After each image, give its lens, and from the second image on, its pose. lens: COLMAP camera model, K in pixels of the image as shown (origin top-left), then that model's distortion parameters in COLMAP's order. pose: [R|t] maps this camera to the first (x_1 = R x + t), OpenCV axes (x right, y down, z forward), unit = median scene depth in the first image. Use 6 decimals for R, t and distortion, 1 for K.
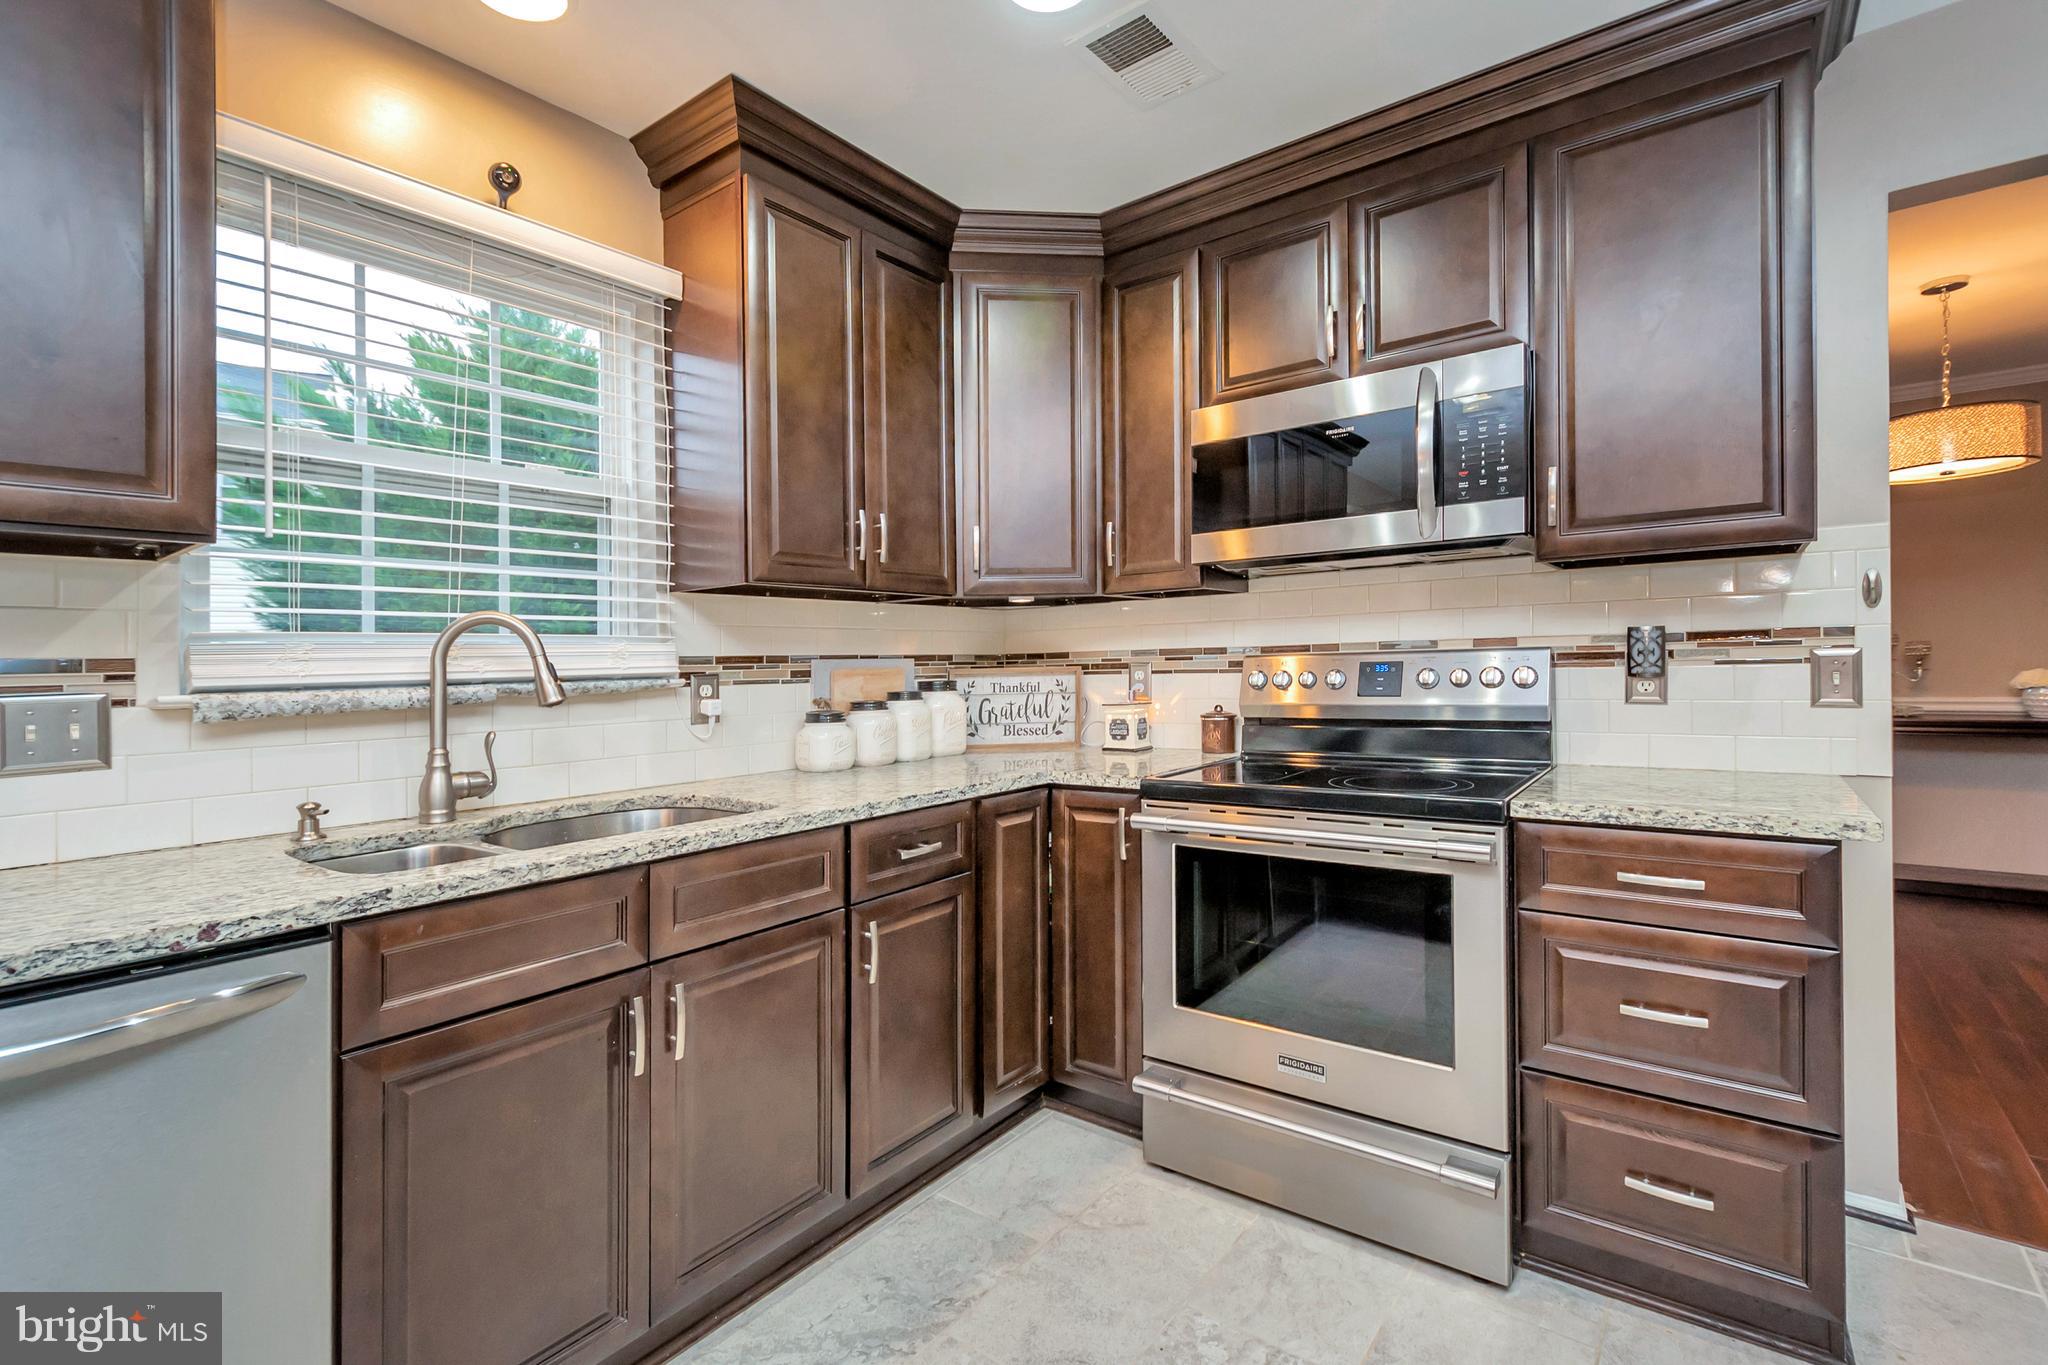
lens RADIAL K [[925.7, 0, 1021.4], [0, 925.7, 665.2], [0, 0, 1]] dist [0.000753, 0.000043]
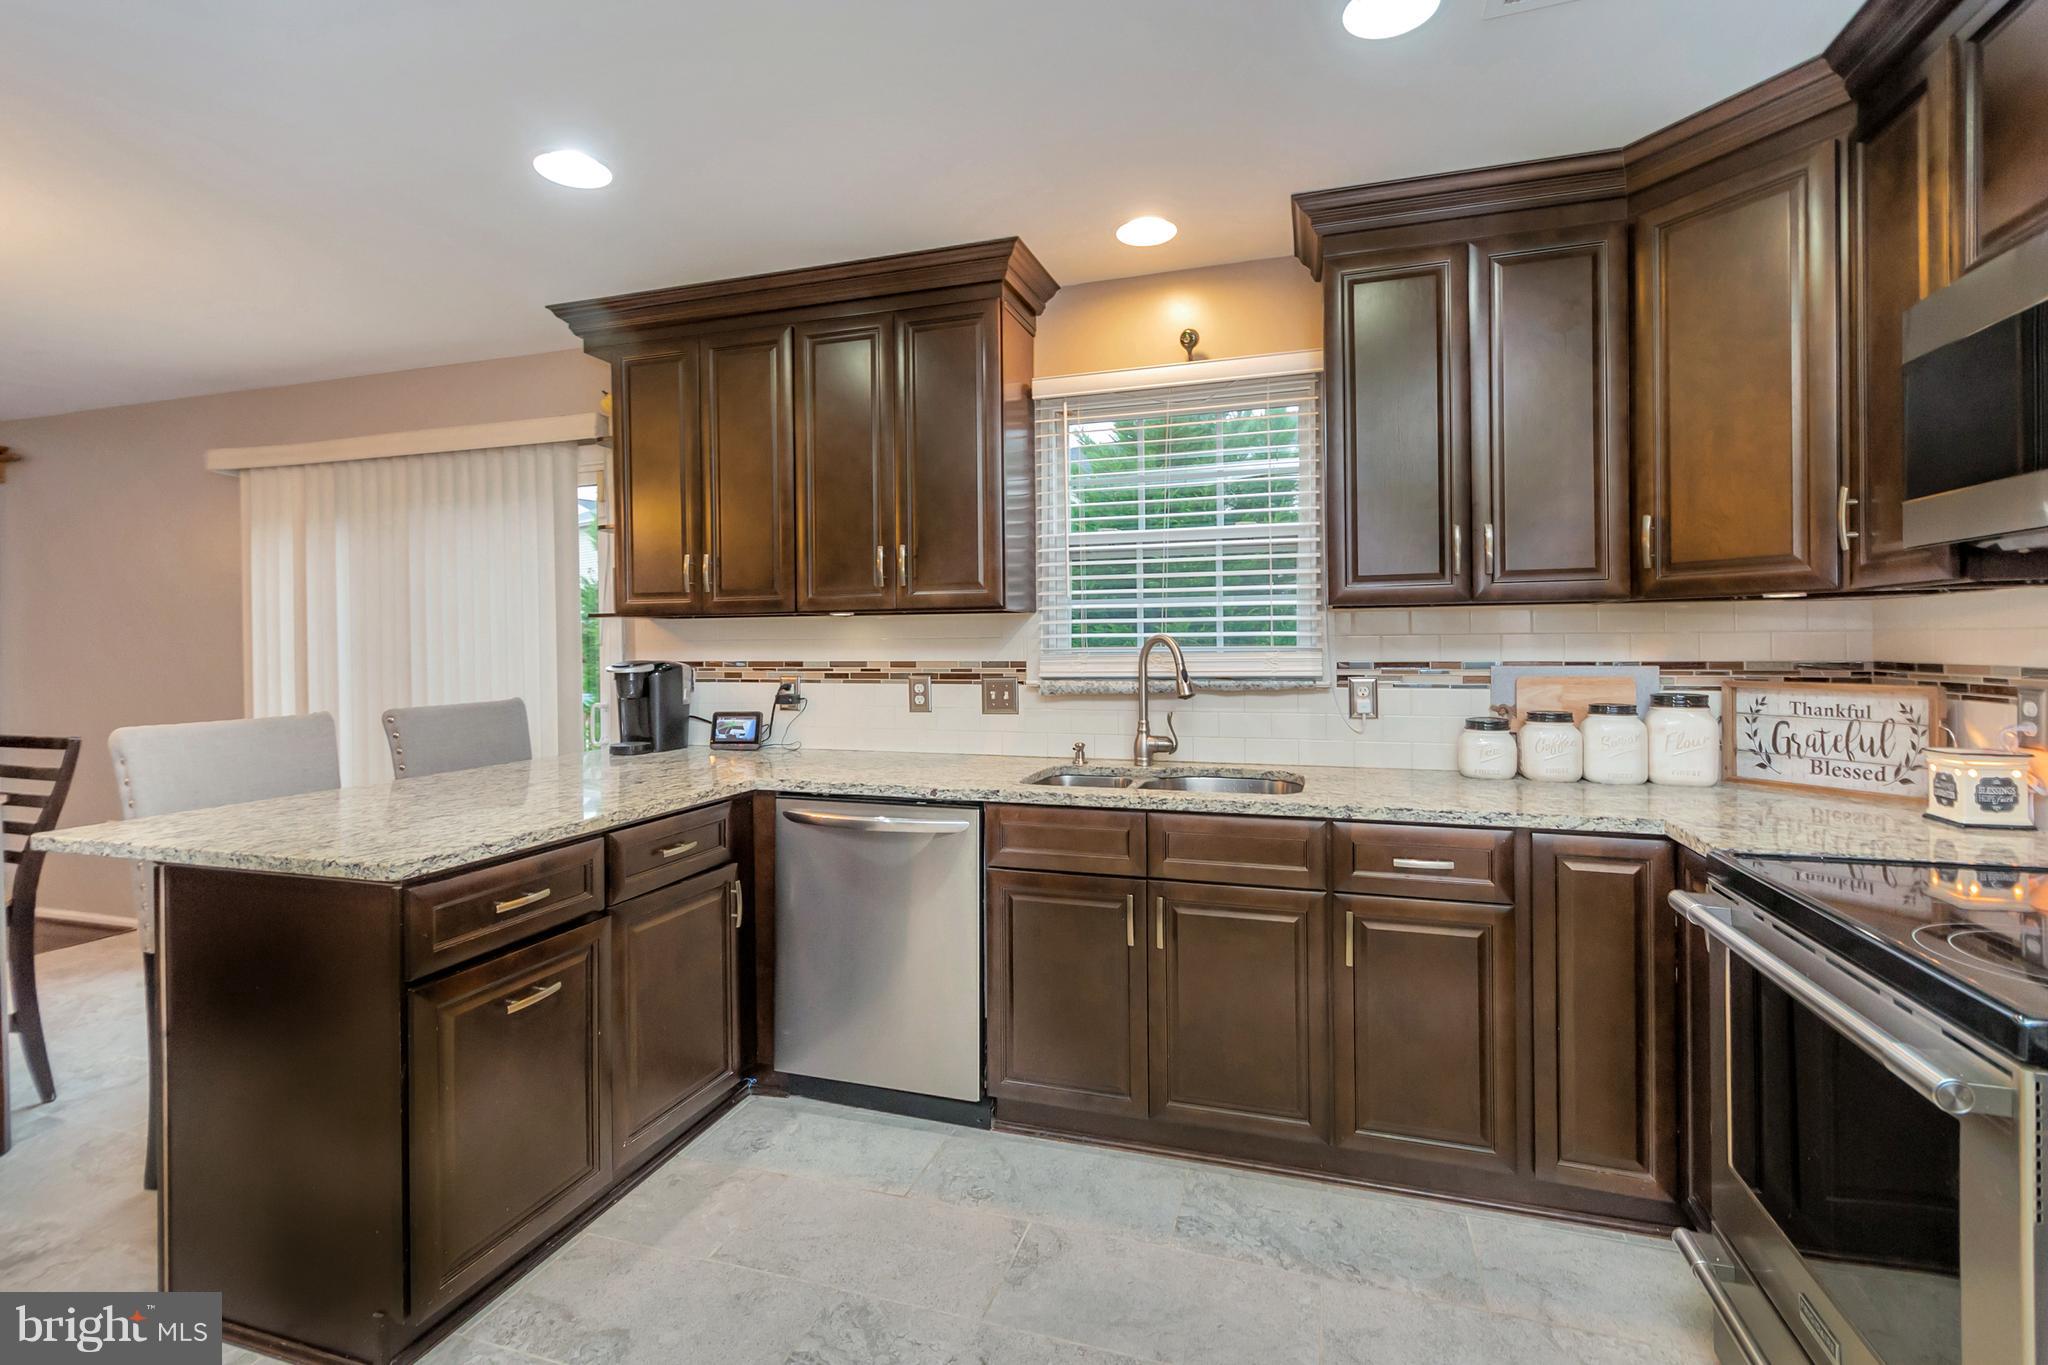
lens RADIAL K [[922.6, 0, 1024.9], [0, 922.6, 636.5], [0, 0, 1]] dist [0.000445, -0.000112]
pose [[0.337191, 0.015360, -0.941311, 0.622180], [0.000761, 0.999862, 0.016588, -0.062364], [0.941436, -0.006310, 0.337133, 0.208831]]
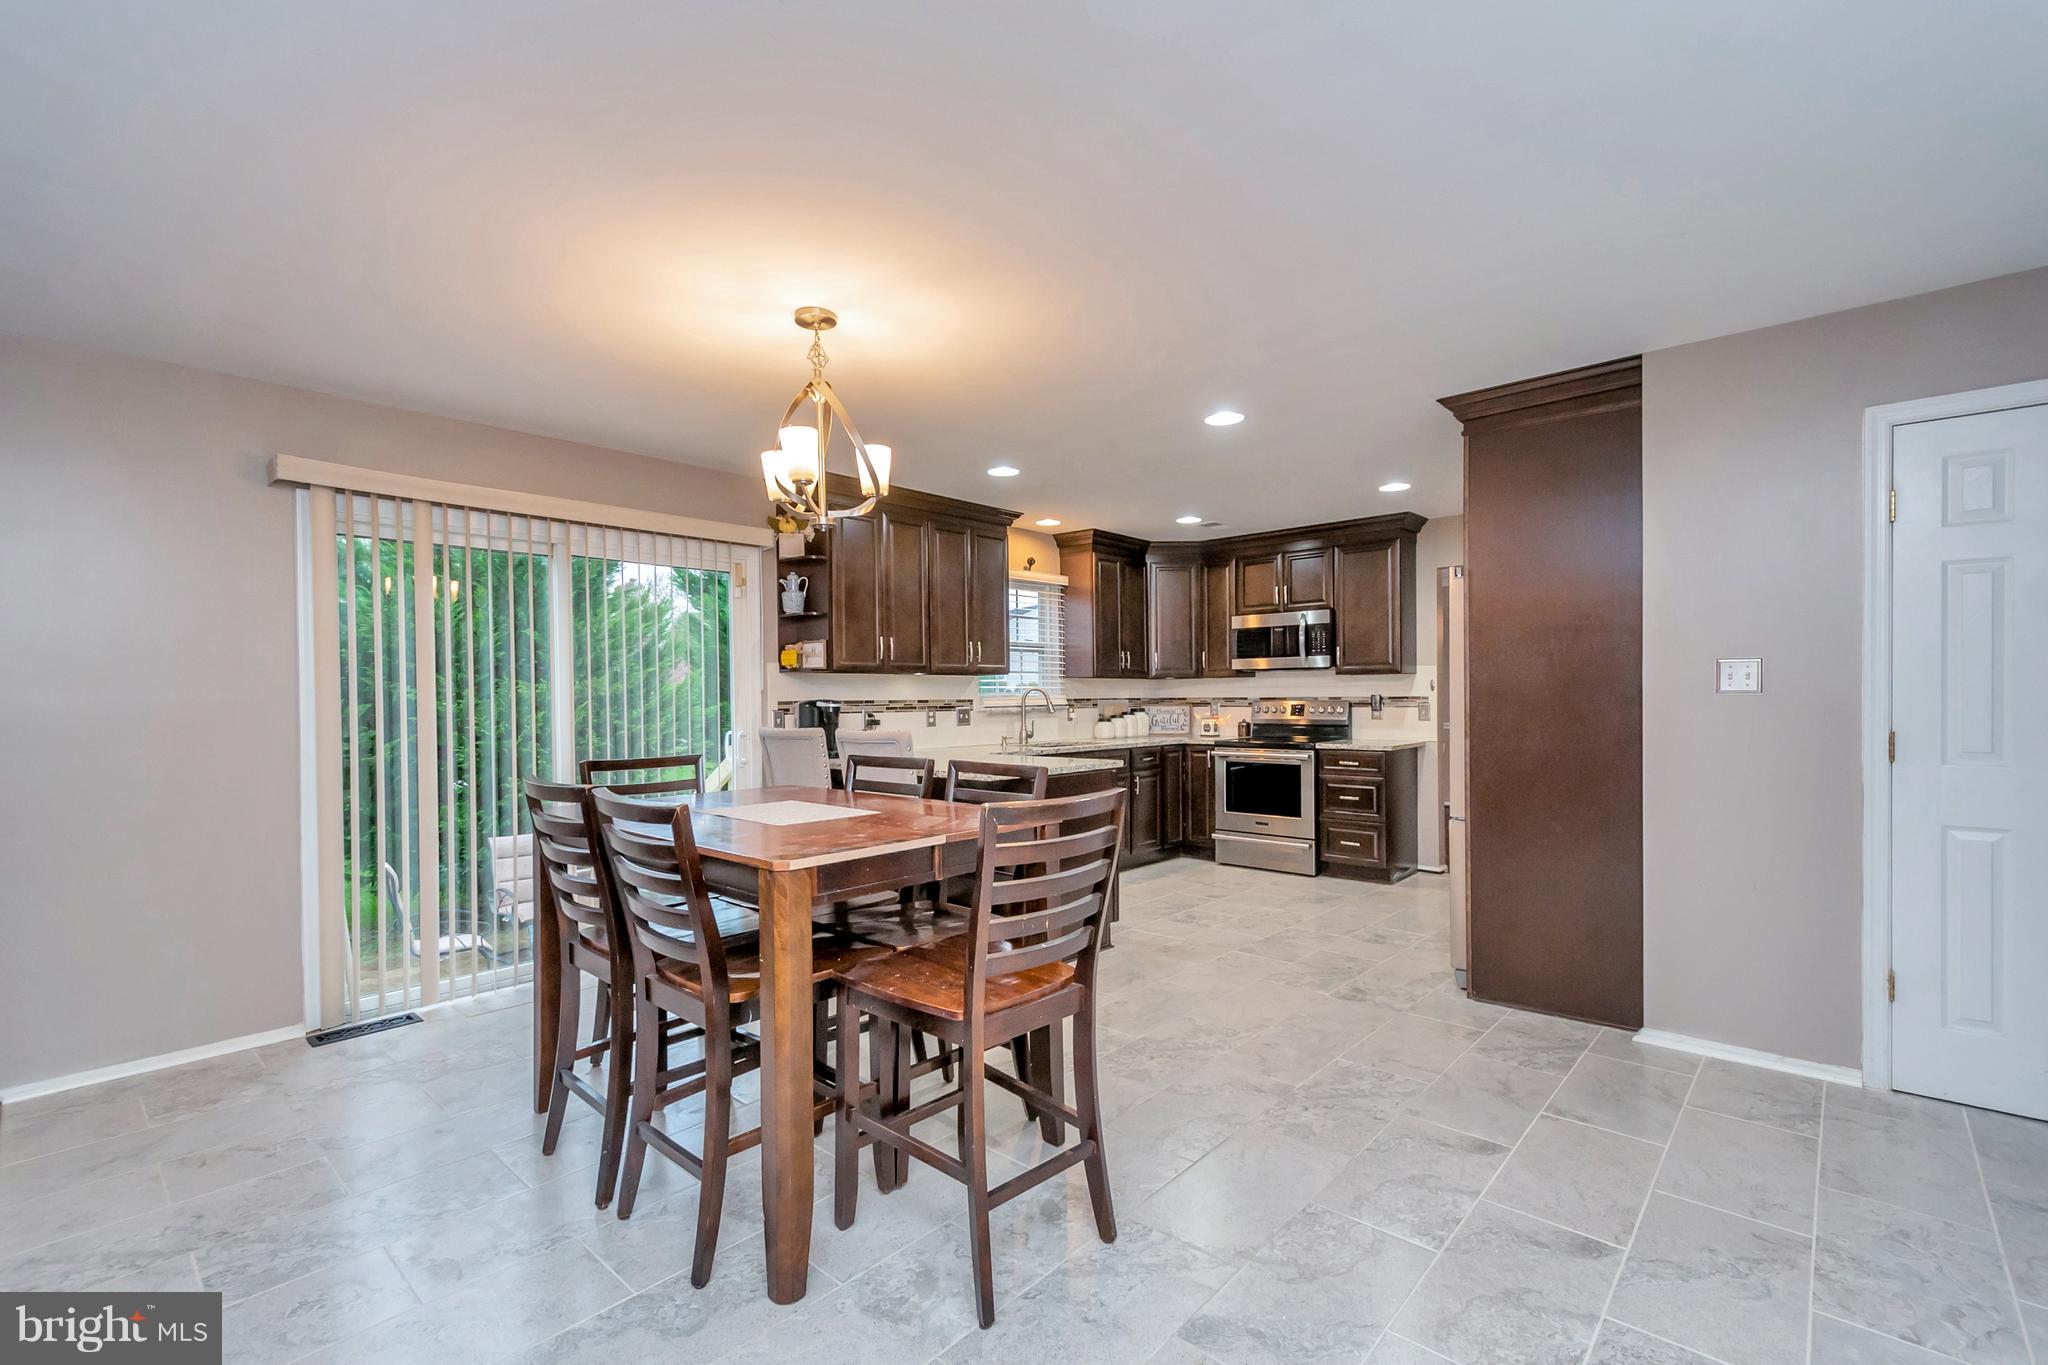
lens RADIAL K [[899.2, 0, 1033.3], [0, 899.2, 603.0], [0, 0, 1]] dist [-0.000818, -0.000063]
pose [[0.996910, 0.008726, -0.078071, -0.240909], [-0.016576, 0.994802, -0.100473, -0.024165], [0.076789, 0.101456, 0.991872, -2.041991]]
